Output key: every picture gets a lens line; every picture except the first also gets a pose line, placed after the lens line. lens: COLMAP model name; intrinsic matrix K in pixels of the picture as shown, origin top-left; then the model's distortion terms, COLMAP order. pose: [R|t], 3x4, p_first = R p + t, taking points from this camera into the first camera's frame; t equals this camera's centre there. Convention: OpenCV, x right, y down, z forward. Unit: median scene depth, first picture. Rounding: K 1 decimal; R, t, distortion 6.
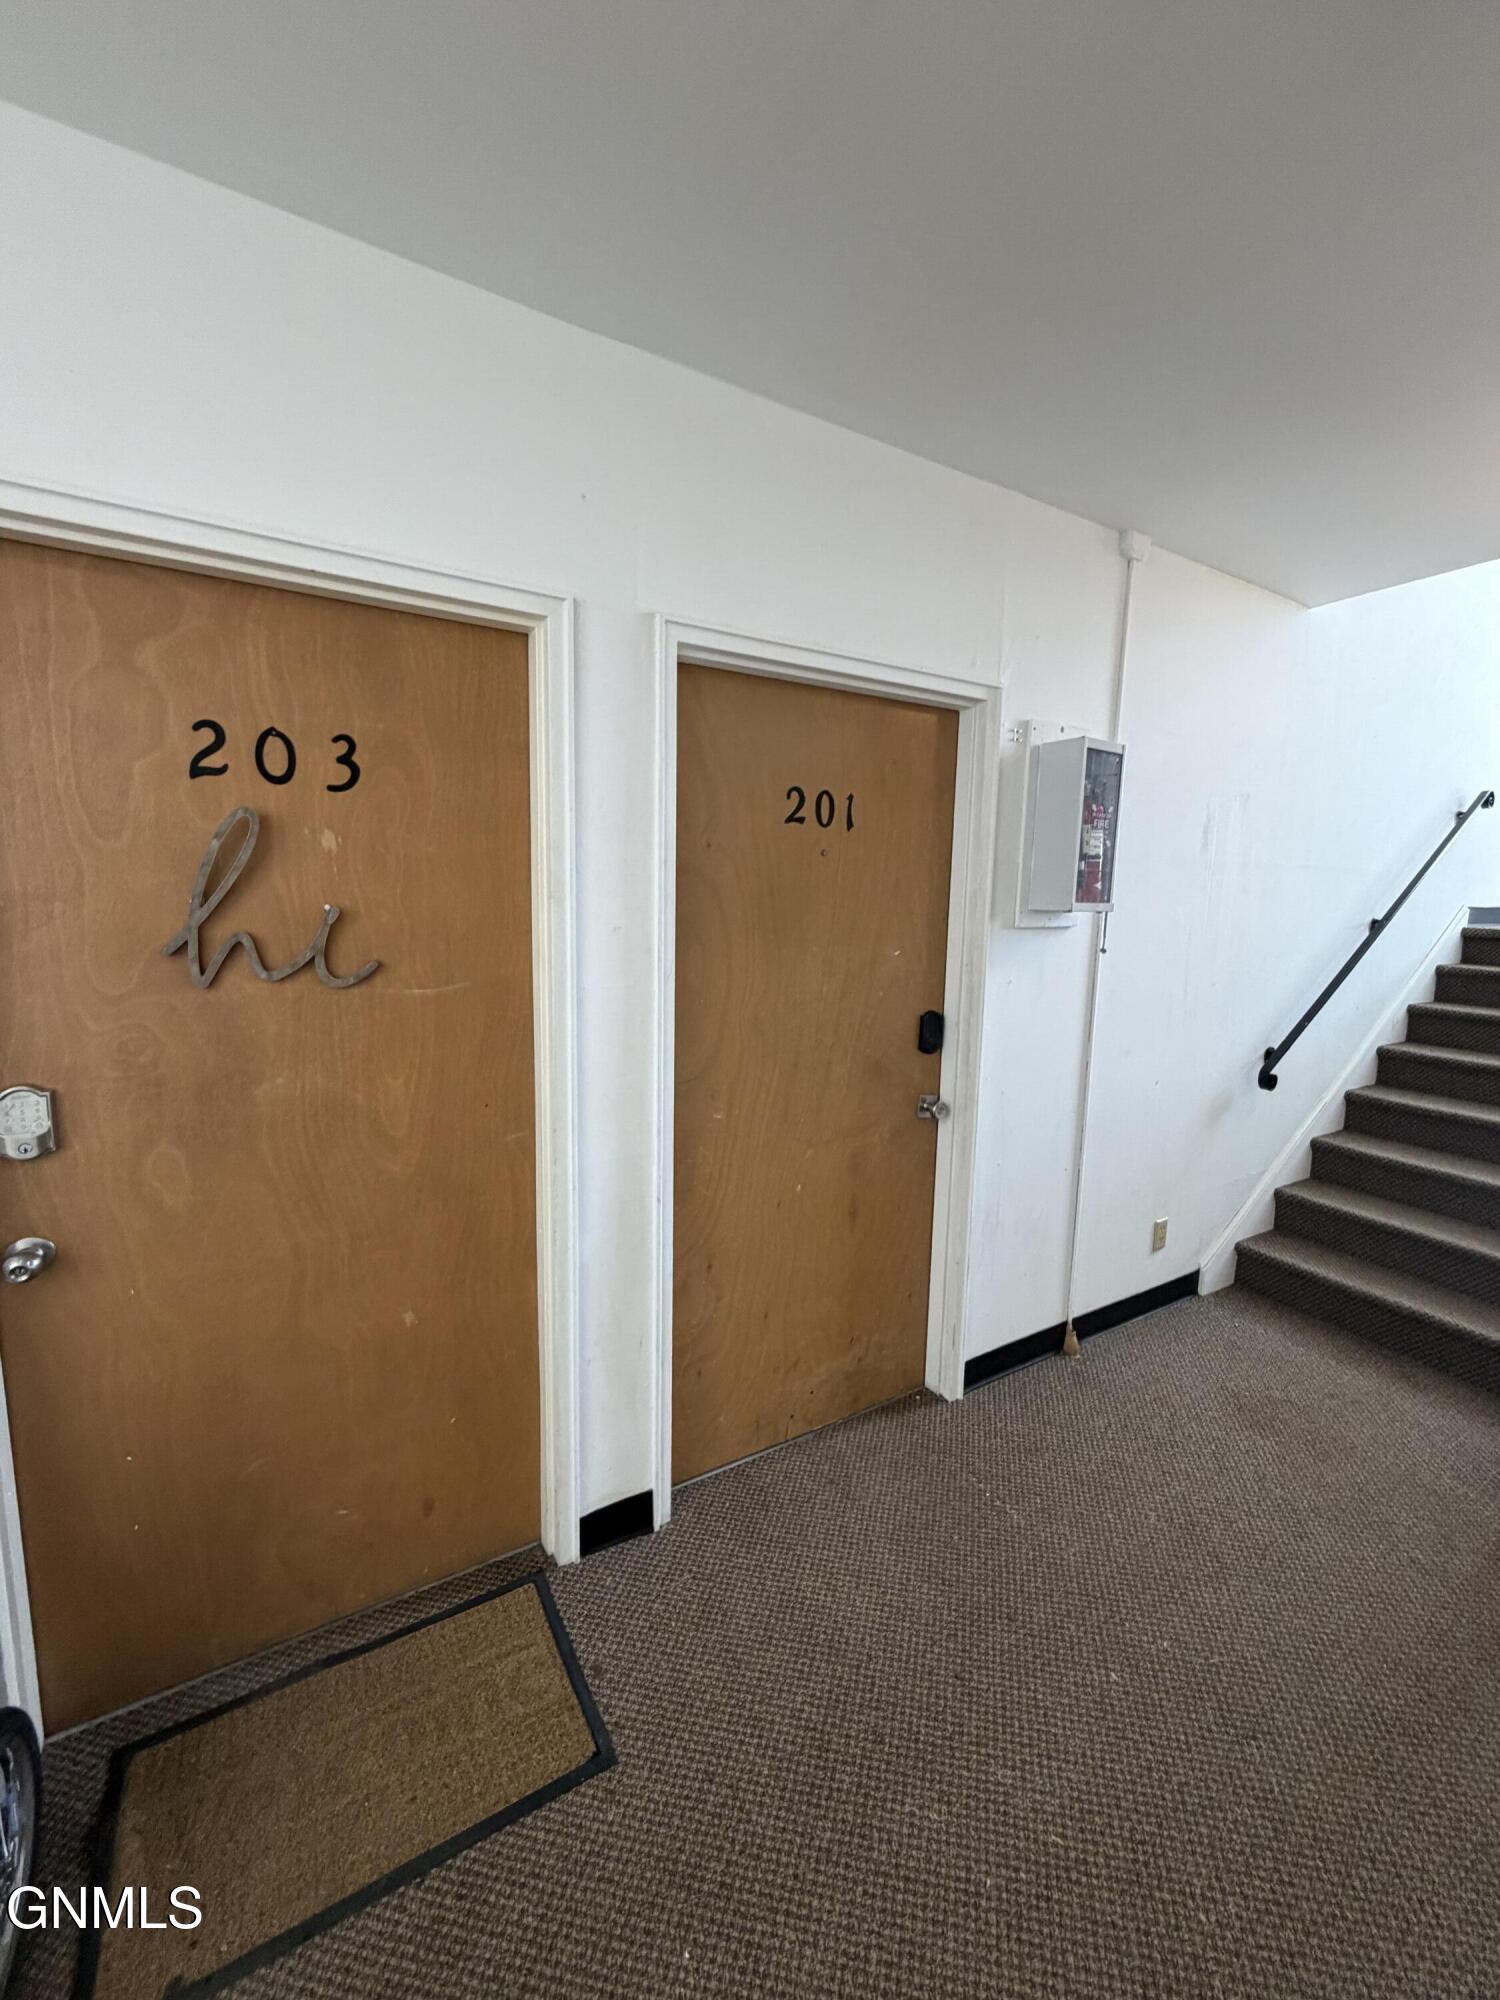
lens RADIAL K [[812.0, 0, 747.6], [0, 812.0, 998.6], [0, 0, 1]] dist [0.001499, 0.000318]
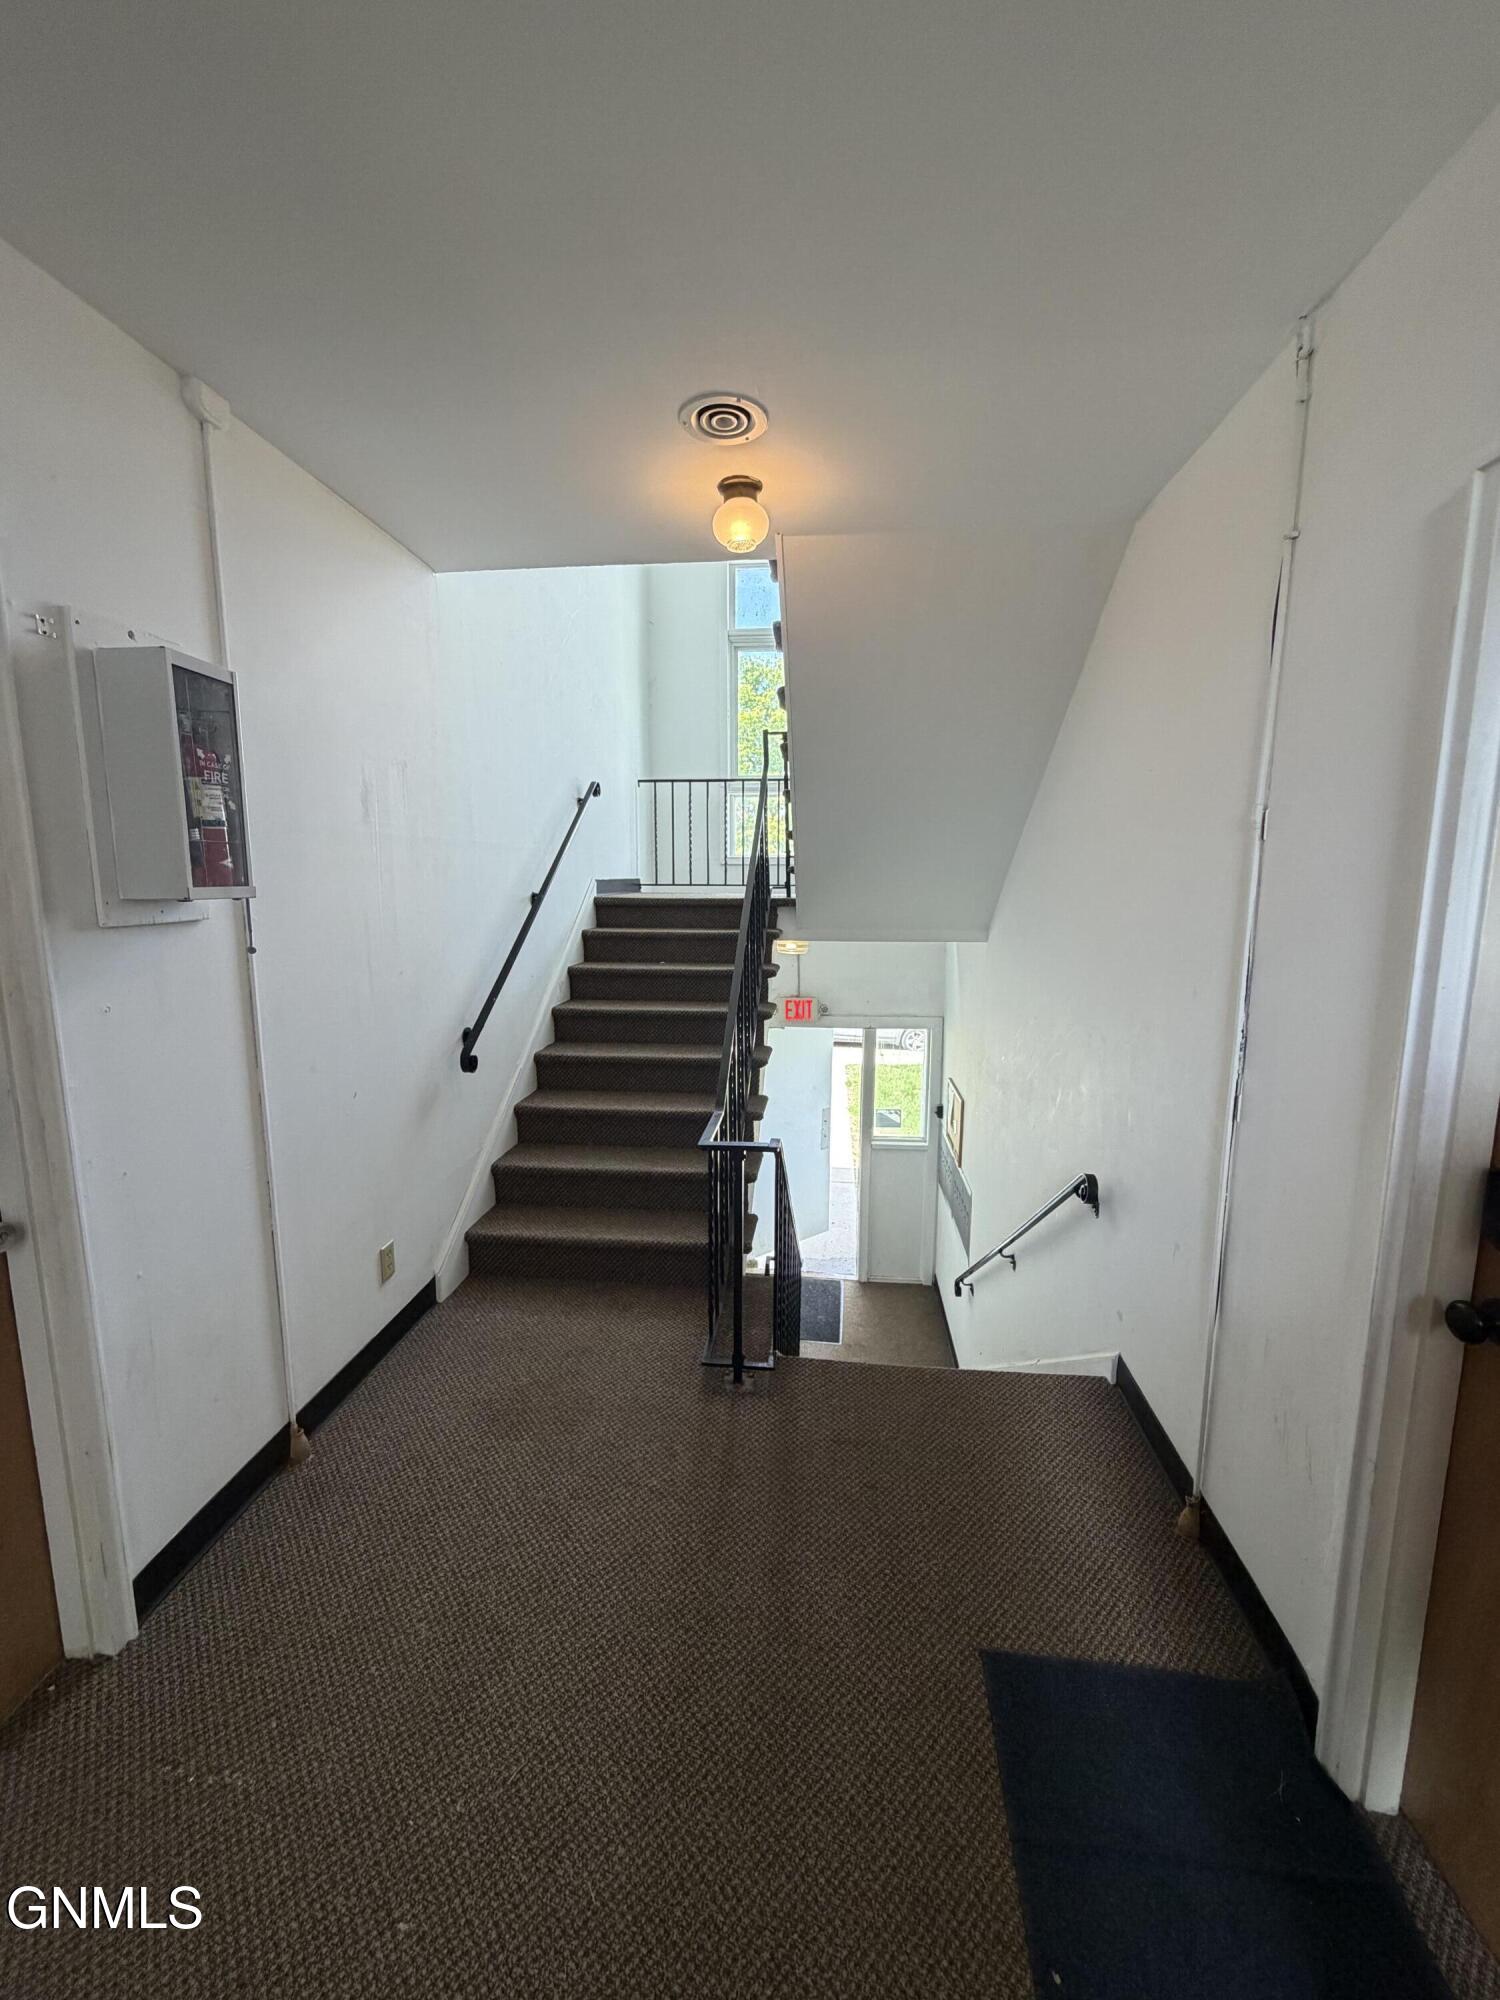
lens RADIAL K [[812.0, 0, 747.6], [0, 812.0, 998.6], [0, 0, 1]] dist [0.001499, 0.000318]
pose [[0.607010, -0.137726, 0.782668, 0.115423], [0.118148, 0.989563, 0.082501, -0.020980], [-0.785862, 0.042392, 0.616947, 0.168419]]
